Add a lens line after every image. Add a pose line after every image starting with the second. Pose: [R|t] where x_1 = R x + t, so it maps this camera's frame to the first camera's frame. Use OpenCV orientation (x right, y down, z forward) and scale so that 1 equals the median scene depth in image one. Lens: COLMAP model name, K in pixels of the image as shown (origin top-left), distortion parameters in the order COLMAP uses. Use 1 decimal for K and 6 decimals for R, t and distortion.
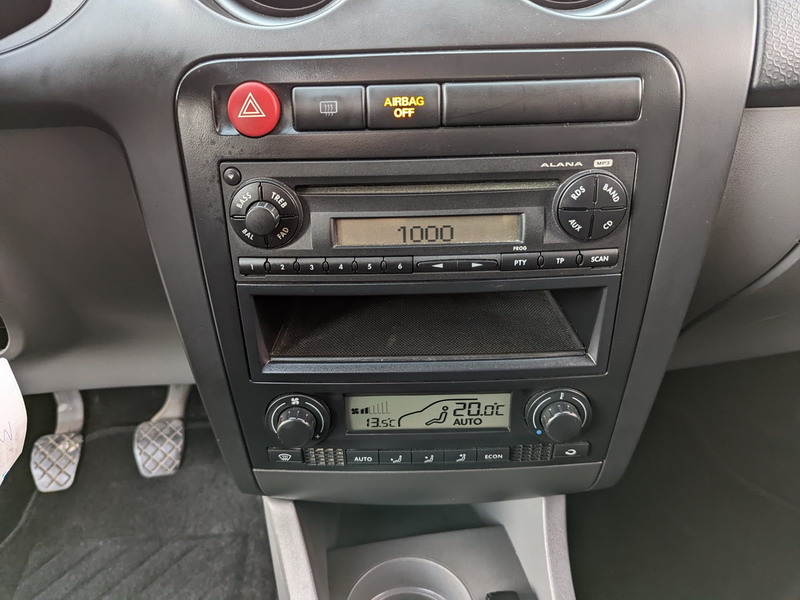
lens RADIAL K [[586.8, 0, 415.4], [0, 586.8, 297.5], [0, 0, 1]] dist [0.000425, -0.048917]
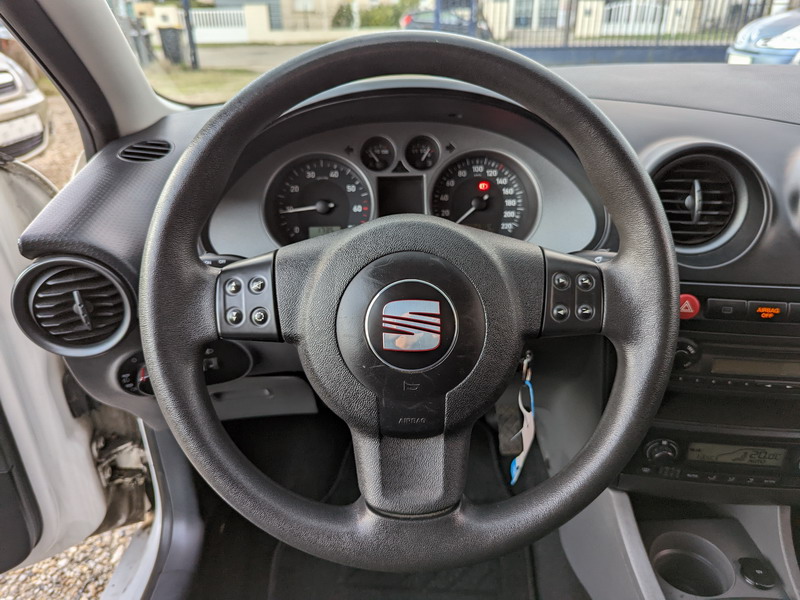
lens RADIAL K [[580.4, 0, 400.0], [0, 580.4, 300.0], [0, 0, 1]] dist [0.000501, -0.002963]
pose [[0.987205, 0.061879, -0.146959, -0.797937], [-0.056035, 0.997477, 0.043584, -0.313192], [0.149285, -0.034791, 0.988182, -0.951165]]
